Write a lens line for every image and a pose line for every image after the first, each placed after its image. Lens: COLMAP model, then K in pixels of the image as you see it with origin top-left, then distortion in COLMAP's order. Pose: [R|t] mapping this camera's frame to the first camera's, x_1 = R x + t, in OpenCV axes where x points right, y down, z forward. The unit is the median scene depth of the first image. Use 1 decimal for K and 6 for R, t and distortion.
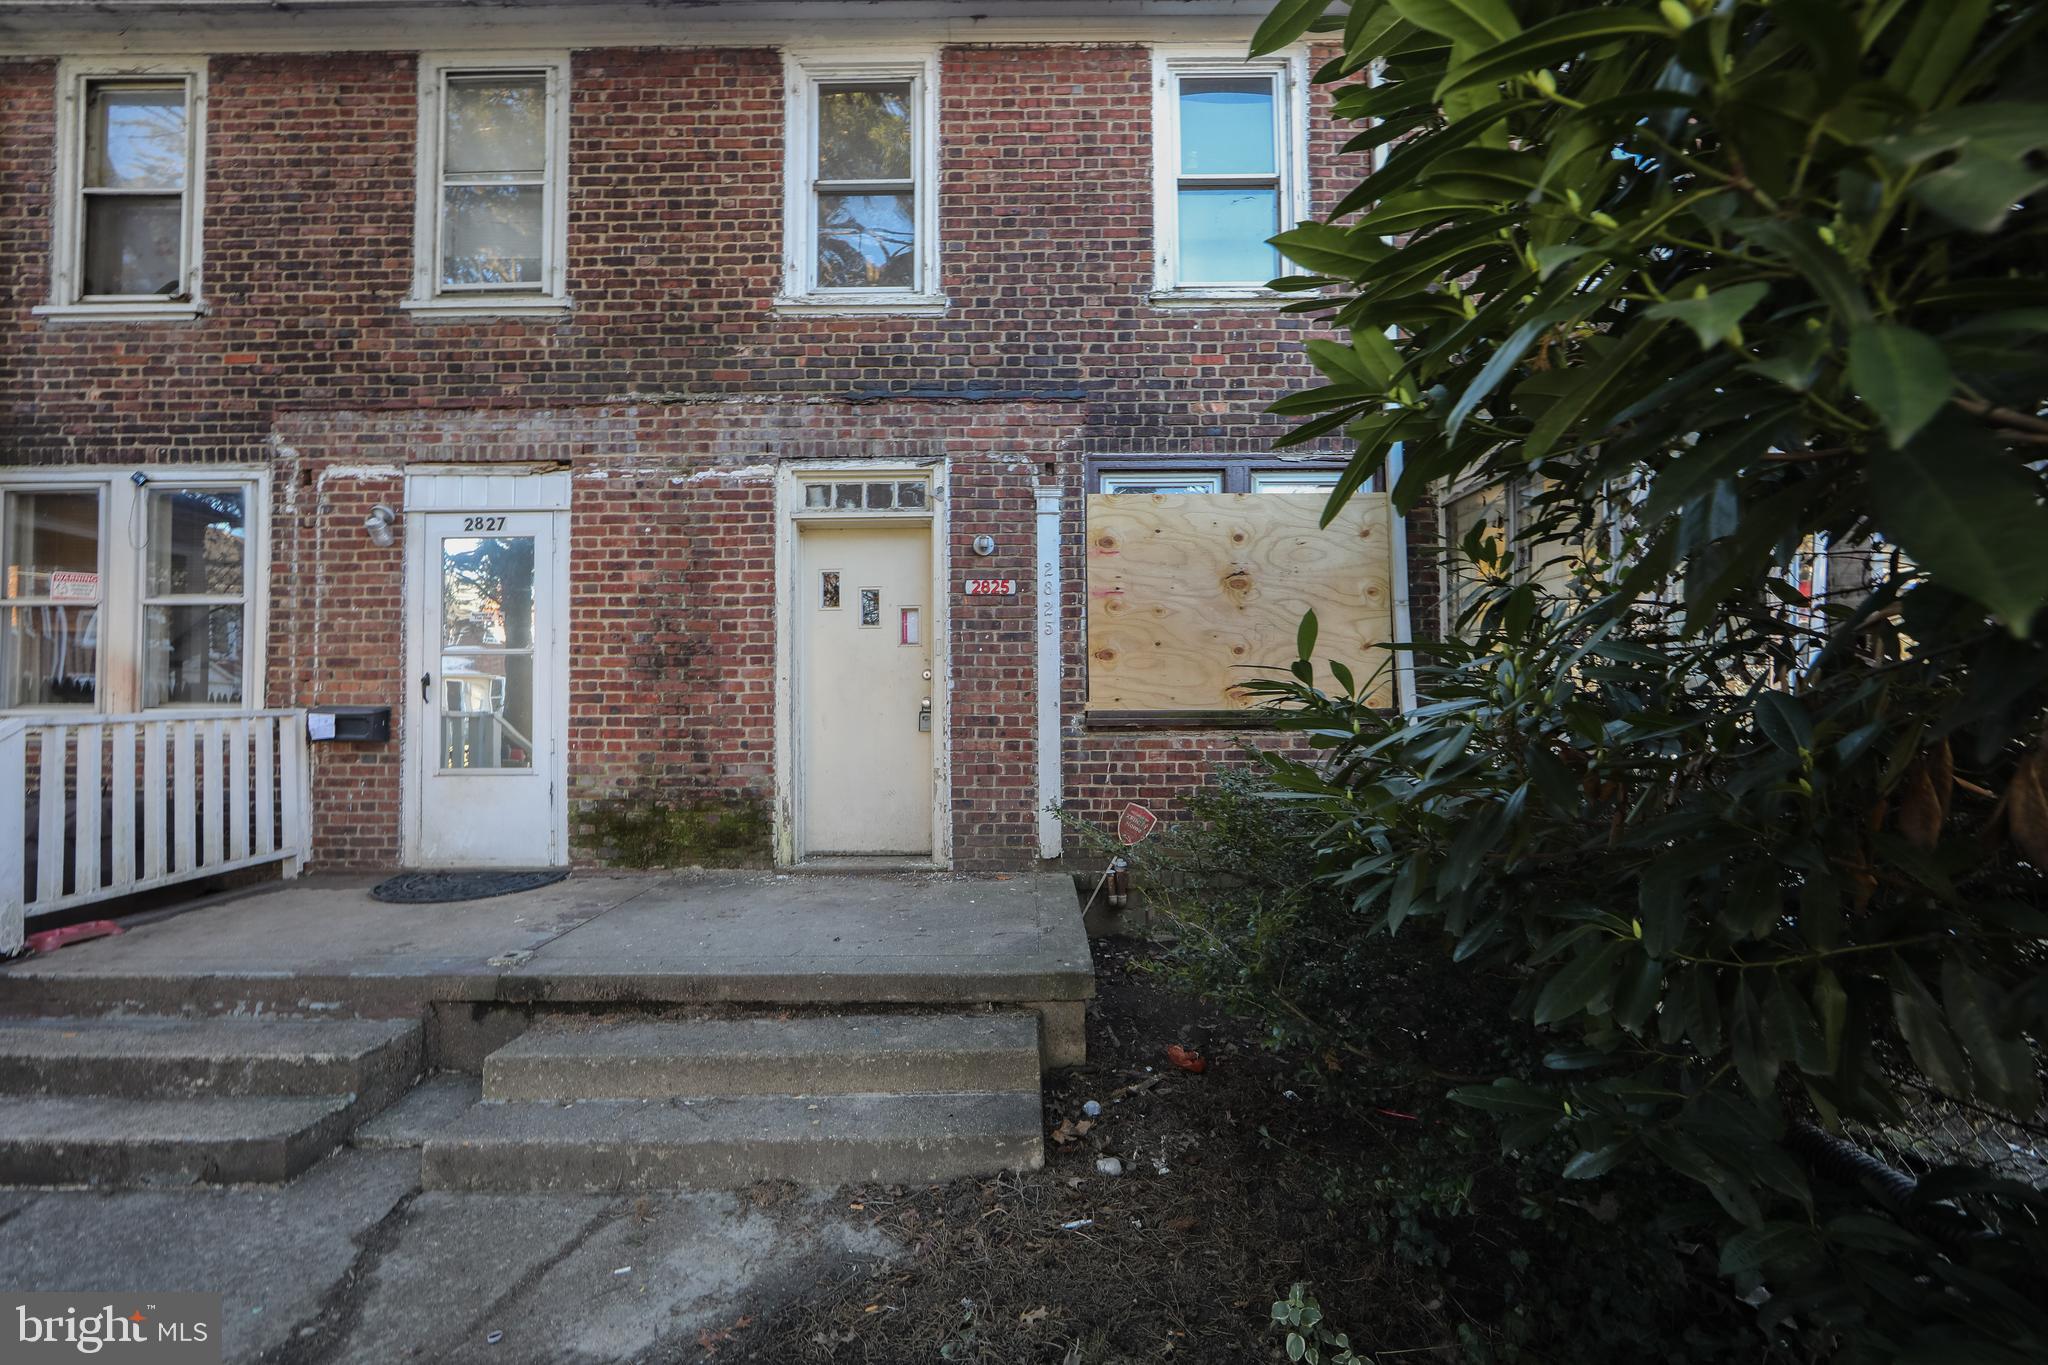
lens RADIAL K [[825.6, 0, 1037.9], [0, 825.6, 679.9], [0, 0, 1]] dist [-0.002924, 0.000030]
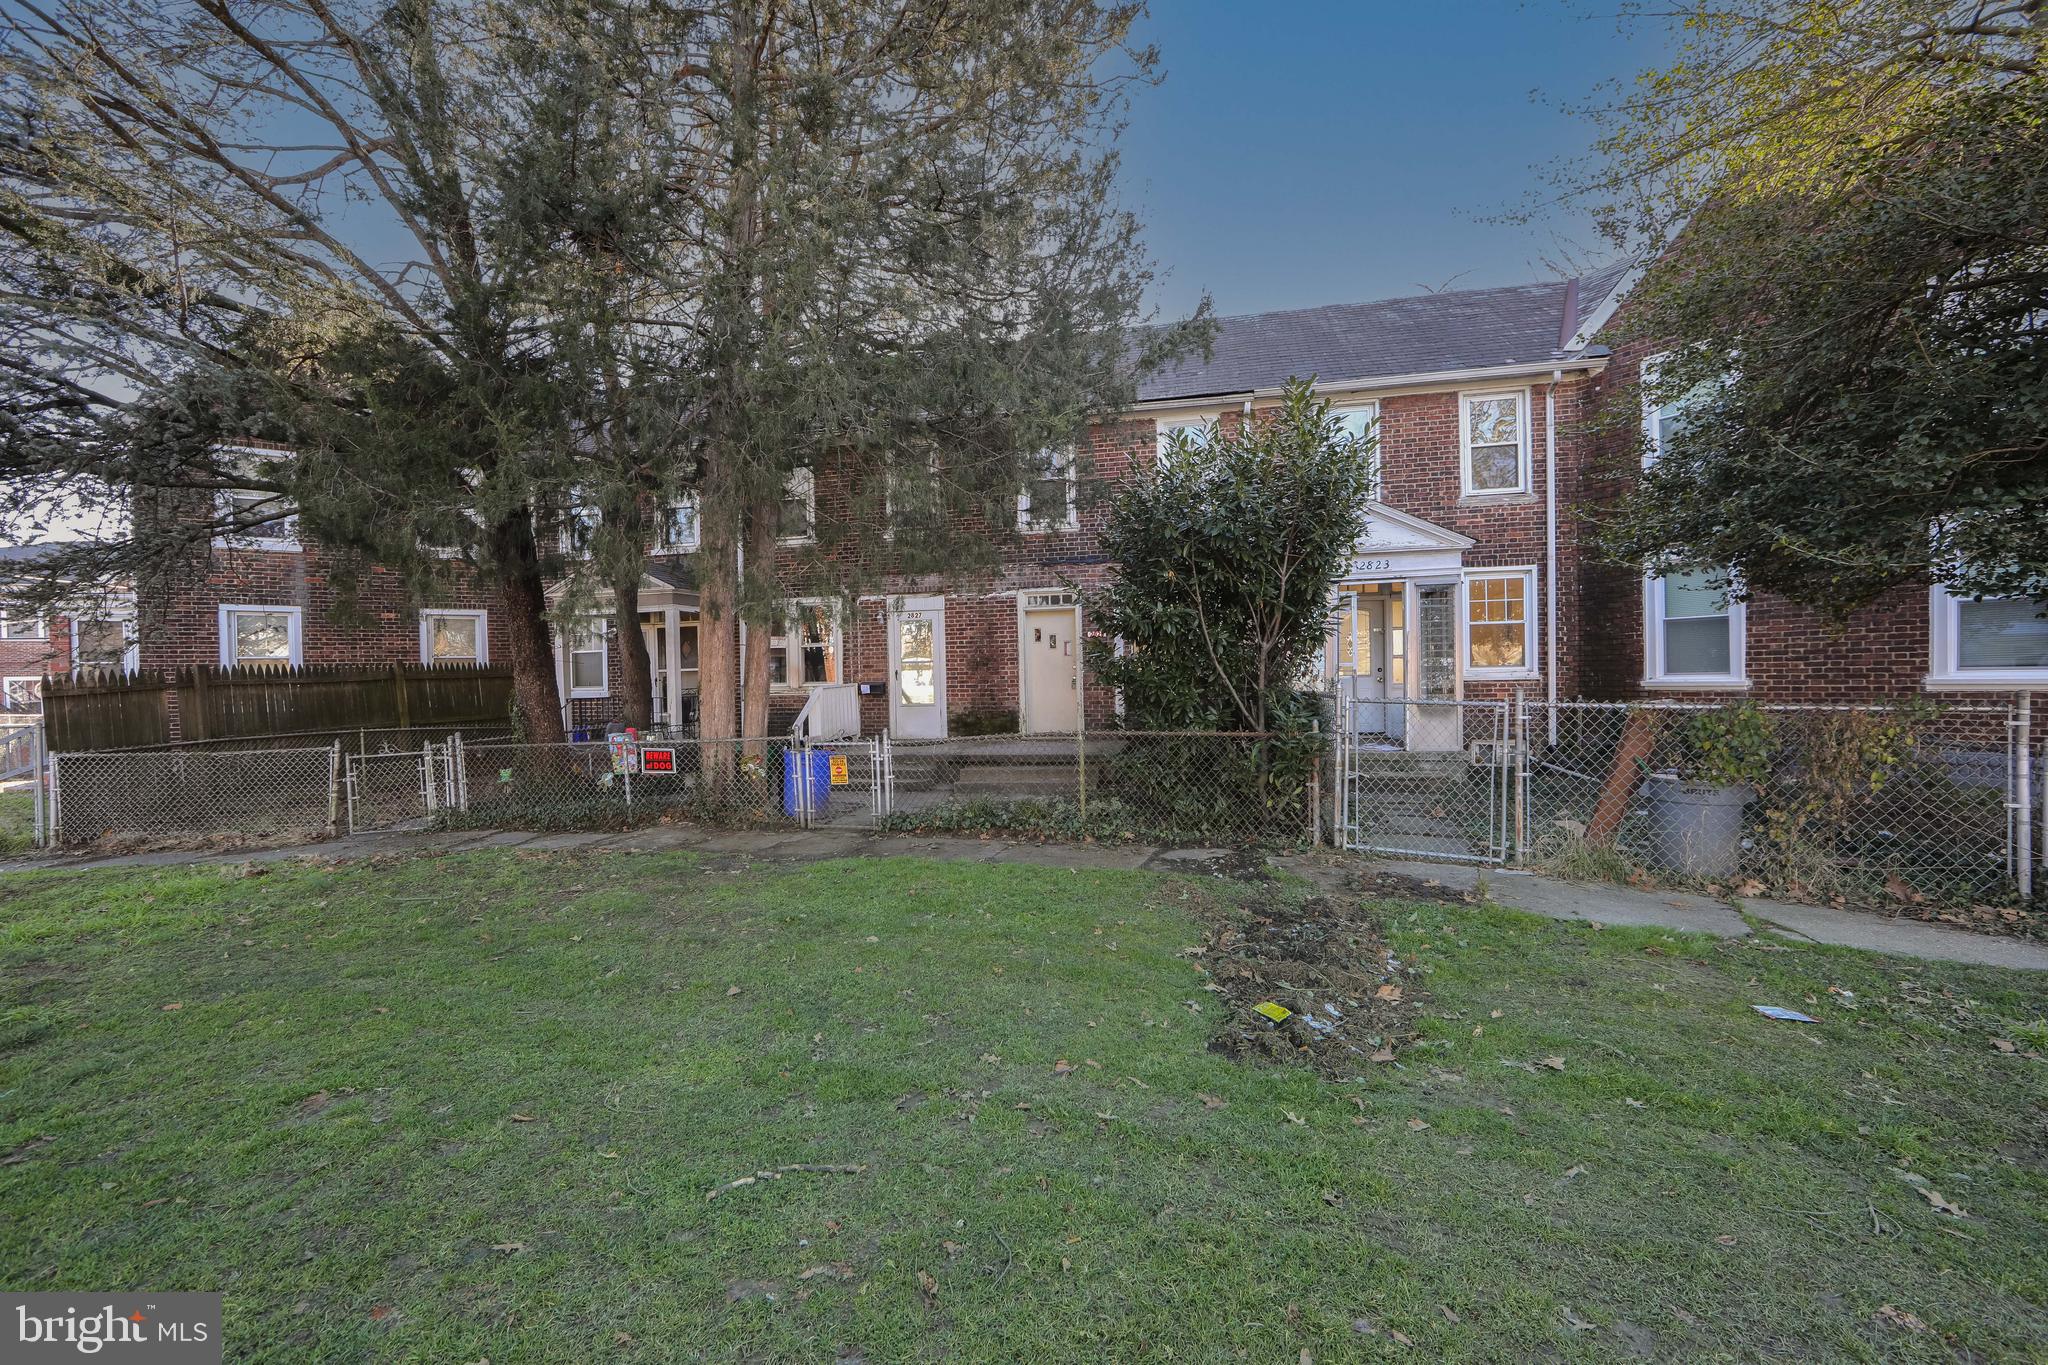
lens RADIAL K [[803.4, 0, 1029.3], [0, 803.4, 683.4], [0, 0, 1]] dist [-0.002894, -0.000241]
pose [[0.977433, -0.014052, -0.210778, 0.269061], [0.020968, 0.999311, 0.030616, -0.036446], [0.210203, -0.034345, 0.977054, -1.562275]]
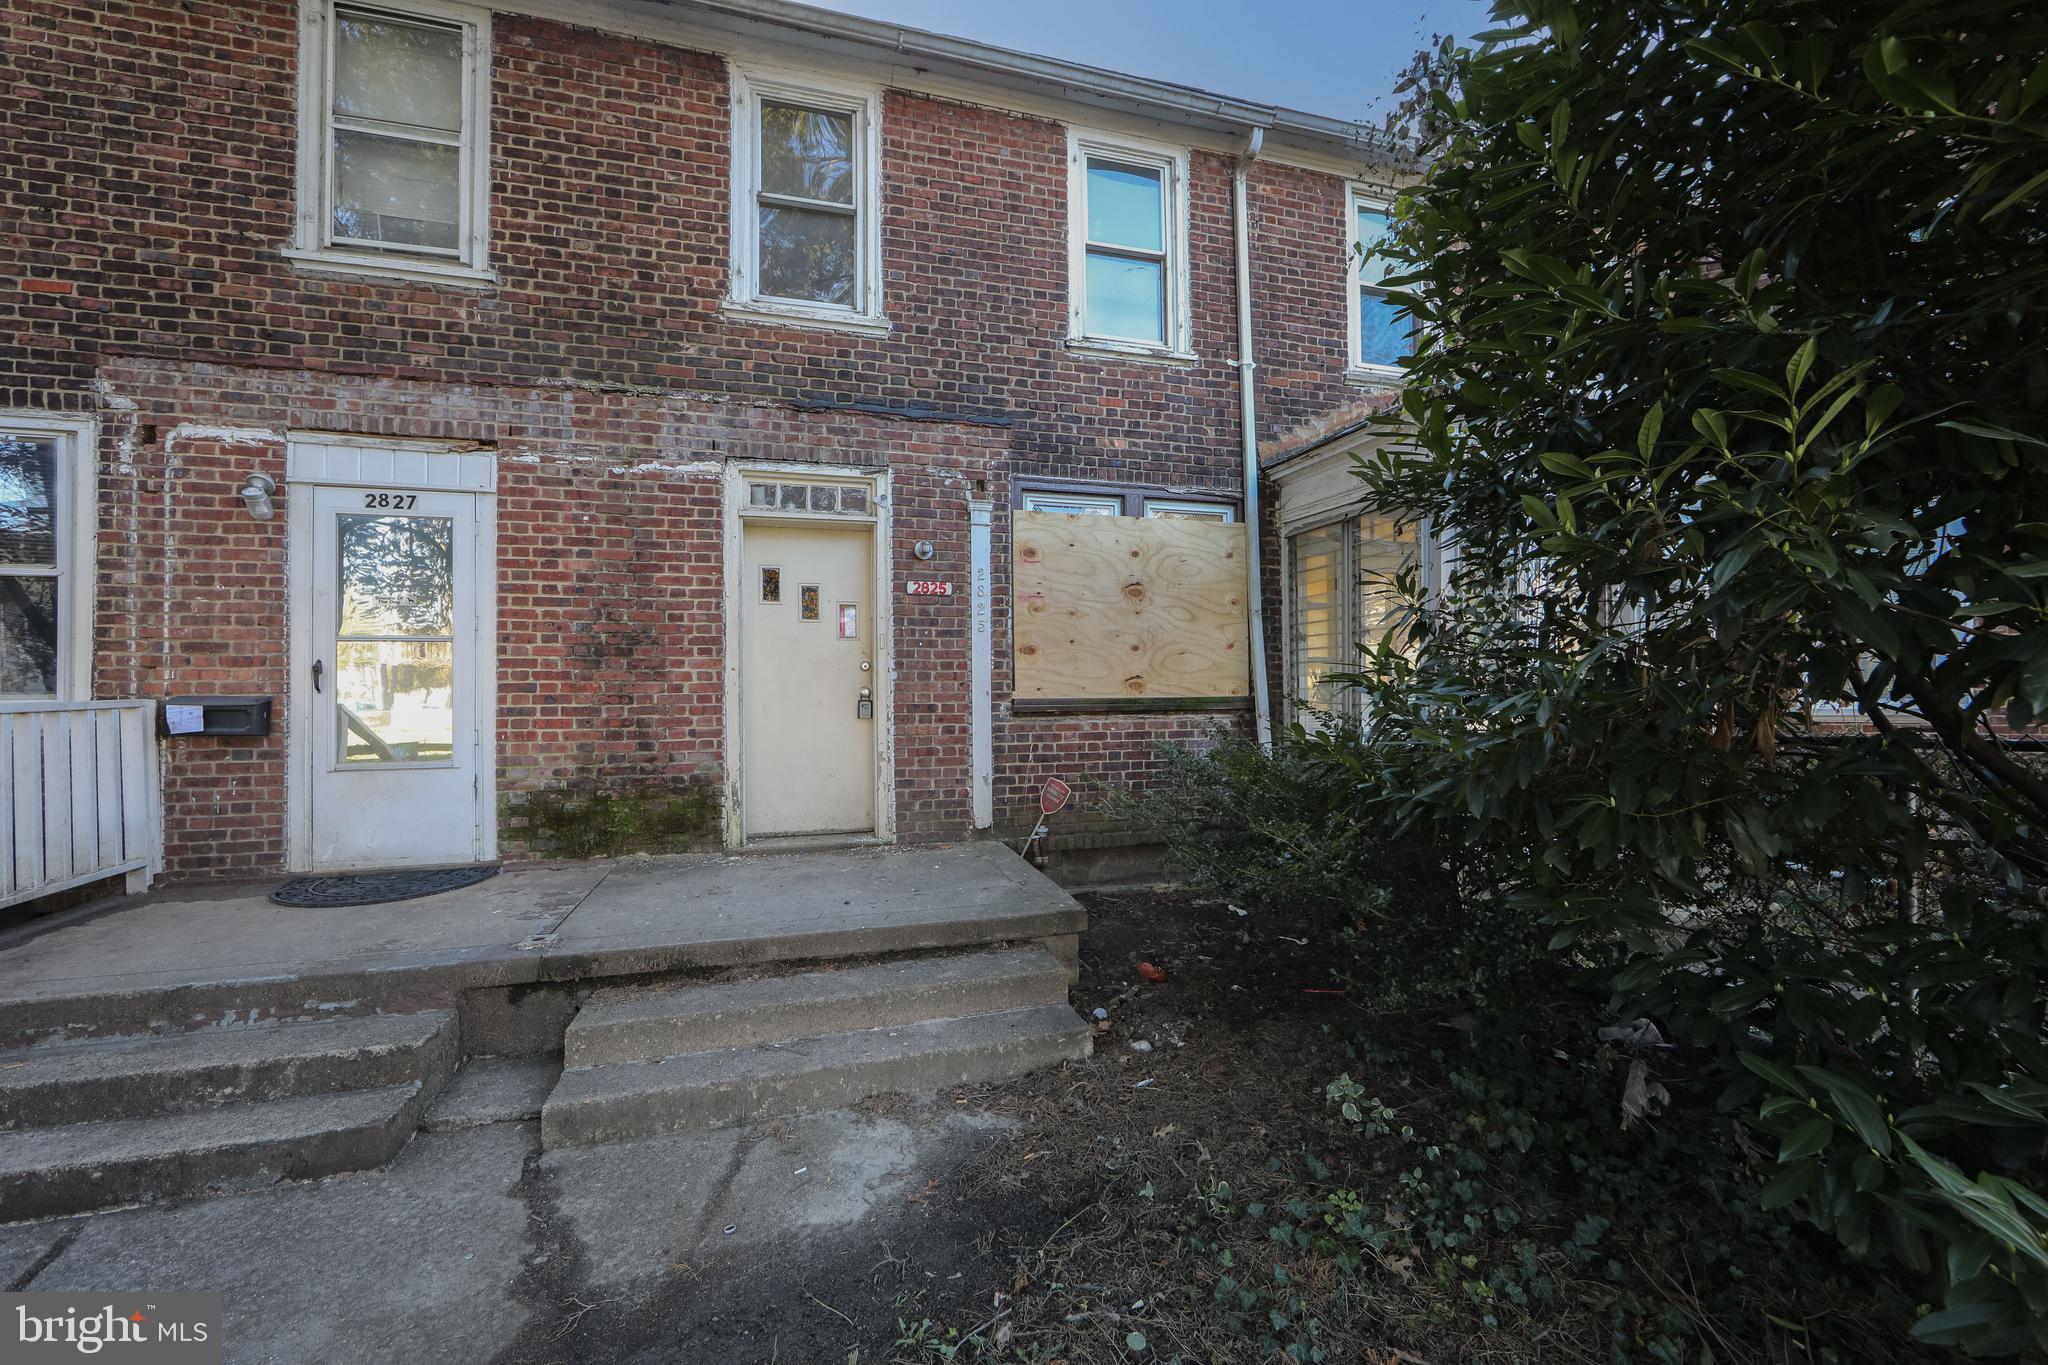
lens RADIAL K [[825.8, 0, 1018.0], [0, 825.8, 677.9], [0, 0, 1]] dist [-0.000261, 0.000428]
pose [[0.959401, 0.003963, 0.282017, -0.253489], [-0.006212, 0.999956, 0.007081, 0.000014], [-0.281977, -0.008546, 0.959383, -0.102159]]
